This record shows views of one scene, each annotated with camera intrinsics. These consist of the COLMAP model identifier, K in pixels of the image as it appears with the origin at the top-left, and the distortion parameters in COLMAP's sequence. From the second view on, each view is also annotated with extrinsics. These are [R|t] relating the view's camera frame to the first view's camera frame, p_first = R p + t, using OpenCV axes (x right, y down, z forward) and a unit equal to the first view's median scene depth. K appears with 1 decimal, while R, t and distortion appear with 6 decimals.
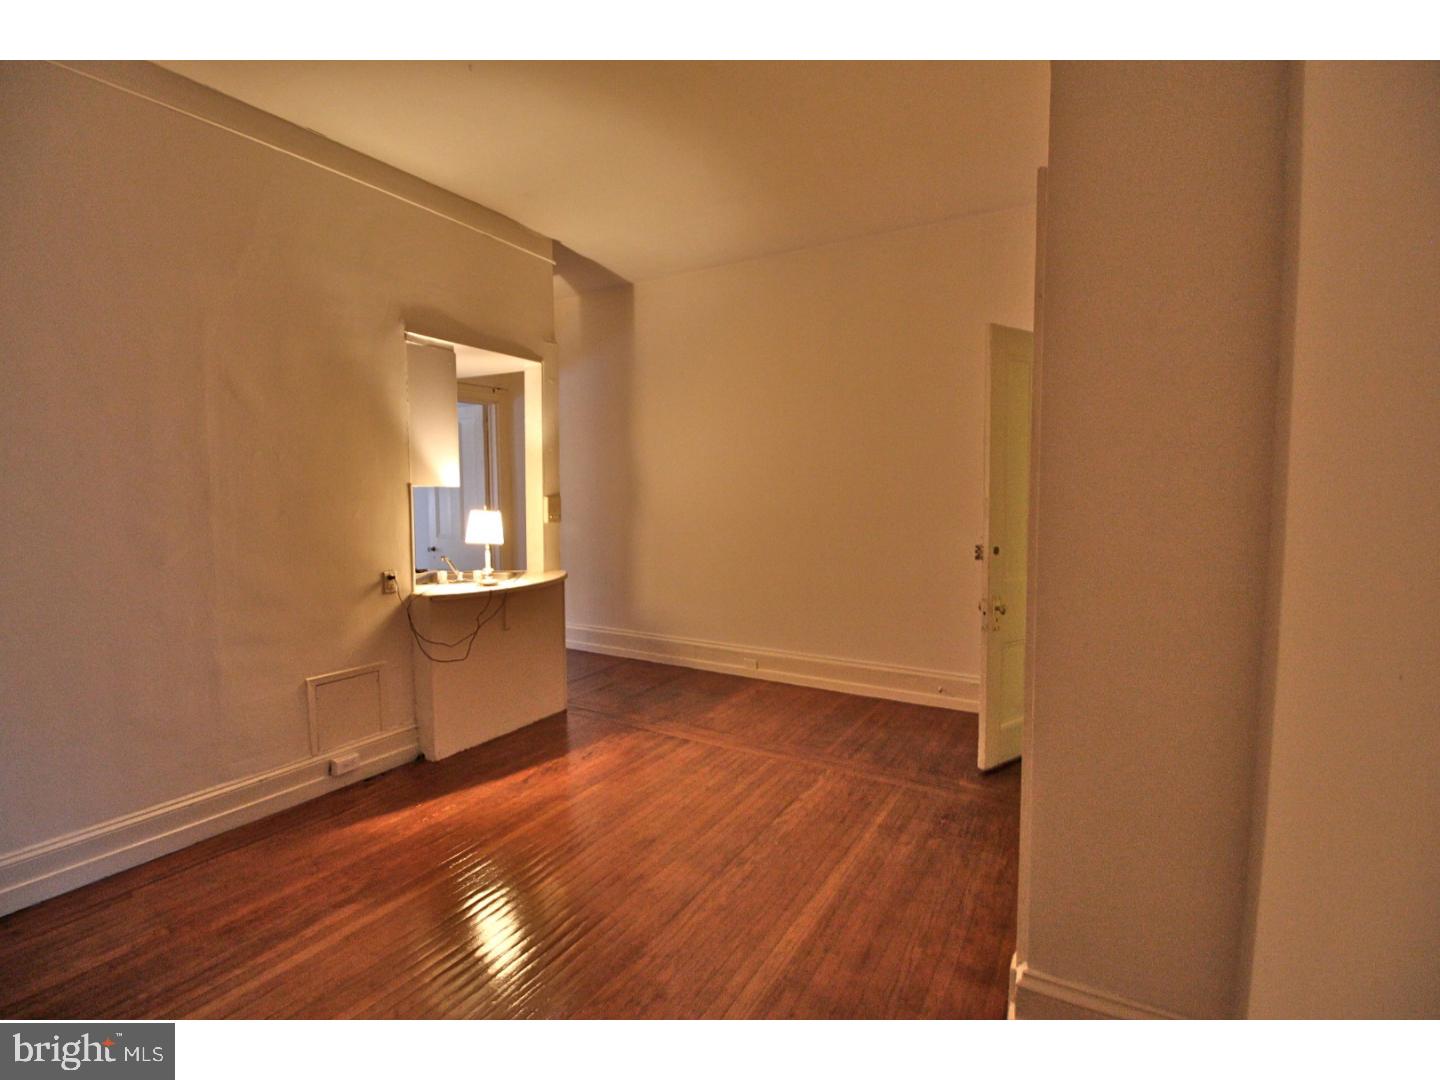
lens RADIAL K [[664.3, 0, 720.0], [0, 664.3, 540.0], [0, 0, 1]] dist [-0.000326, -0.014763]
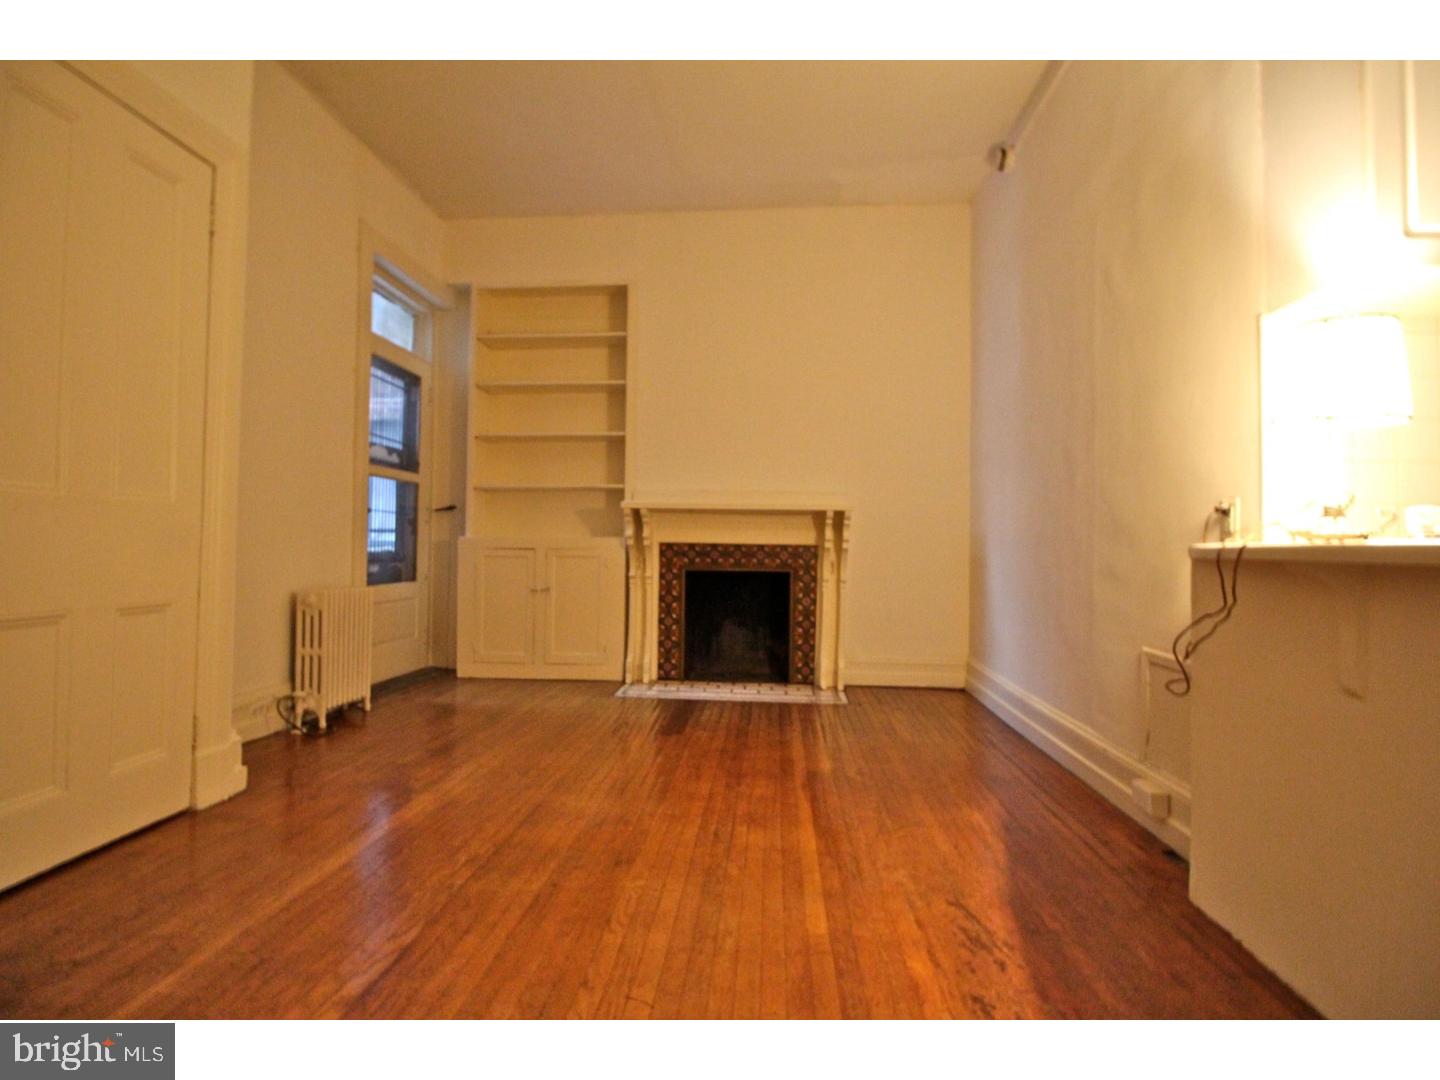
lens RADIAL K [[664.3, 0, 720.0], [0, 664.3, 540.0], [0, 0, 1]] dist [-0.000326, -0.014763]
pose [[-0.895491, -0.015760, -0.444801, 0.102784], [-0.045029, 0.997453, 0.055314, 0.081453], [0.442796, 0.069563, -0.893920, 1.530573]]
